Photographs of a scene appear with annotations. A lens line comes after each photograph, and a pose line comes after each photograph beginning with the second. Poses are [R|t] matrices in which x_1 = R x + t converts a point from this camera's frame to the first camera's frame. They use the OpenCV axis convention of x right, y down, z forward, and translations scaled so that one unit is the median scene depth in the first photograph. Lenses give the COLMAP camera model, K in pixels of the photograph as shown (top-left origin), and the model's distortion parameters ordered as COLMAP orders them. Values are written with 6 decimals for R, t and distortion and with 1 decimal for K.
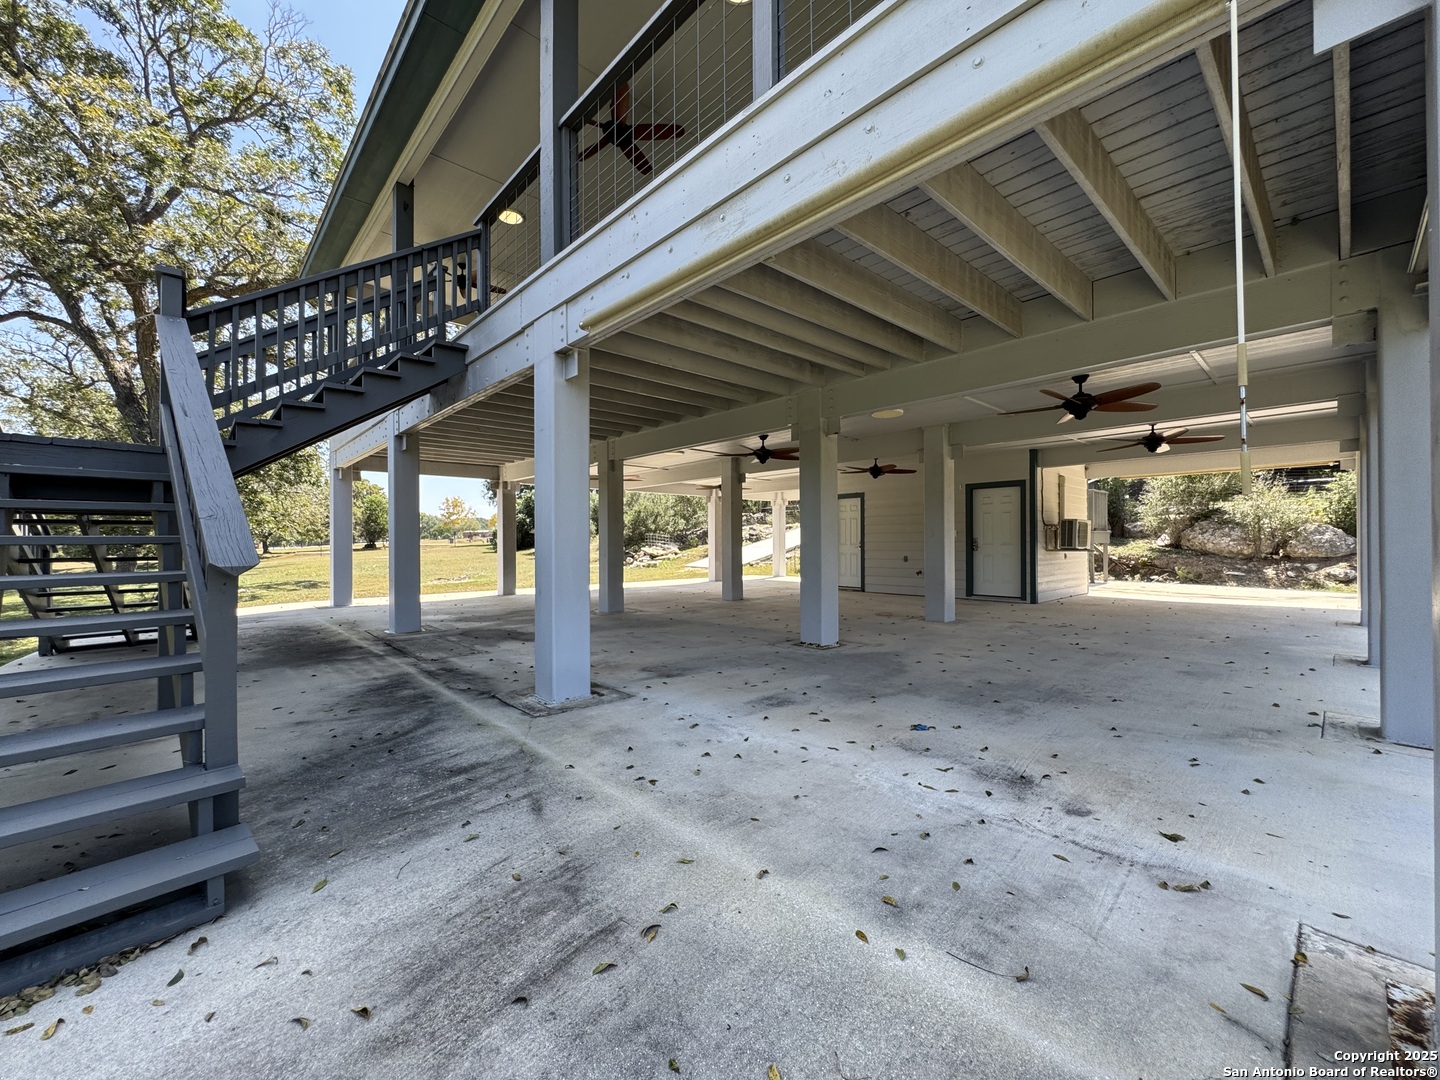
lens RADIAL K [[576.1, 0, 717.9], [0, 576.1, 541.5], [0, 0, 1]] dist [-0.004298, 0.000375]
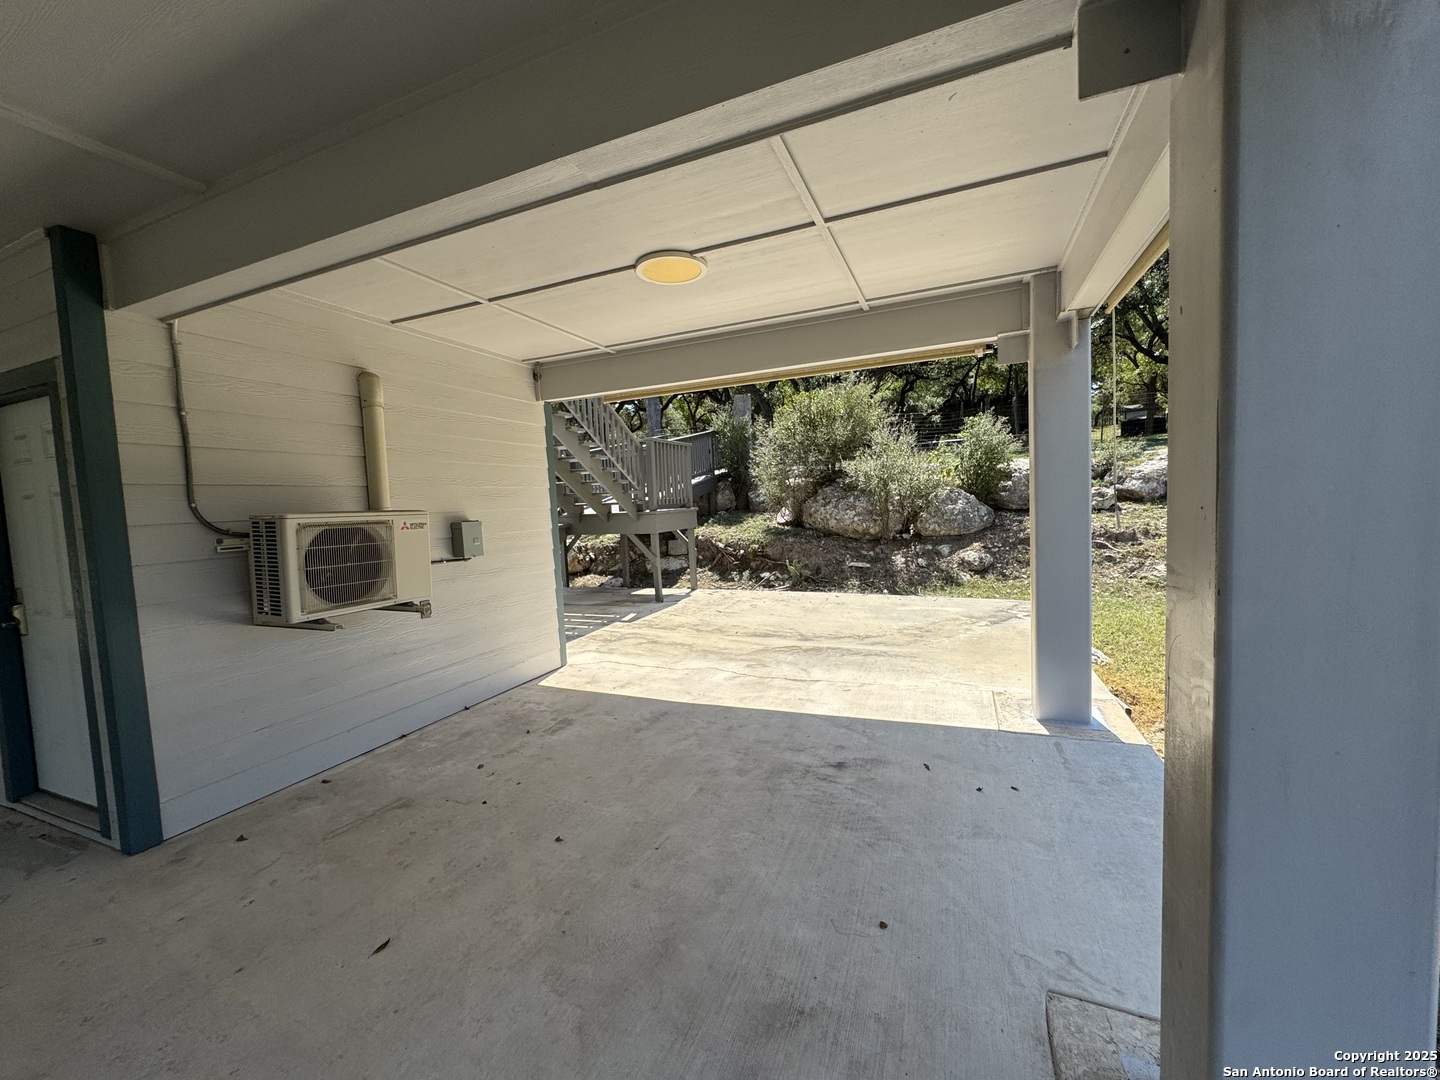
lens RADIAL K [[576.1, 0, 717.9], [0, 576.1, 541.5], [0, 0, 1]] dist [-0.004298, 0.000375]
pose [[0.906434, -0.065357, 0.417259, 0.464419], [0.040958, 0.996900, 0.067173, -0.023722], [-0.420356, -0.043798, 0.906302, 0.452528]]
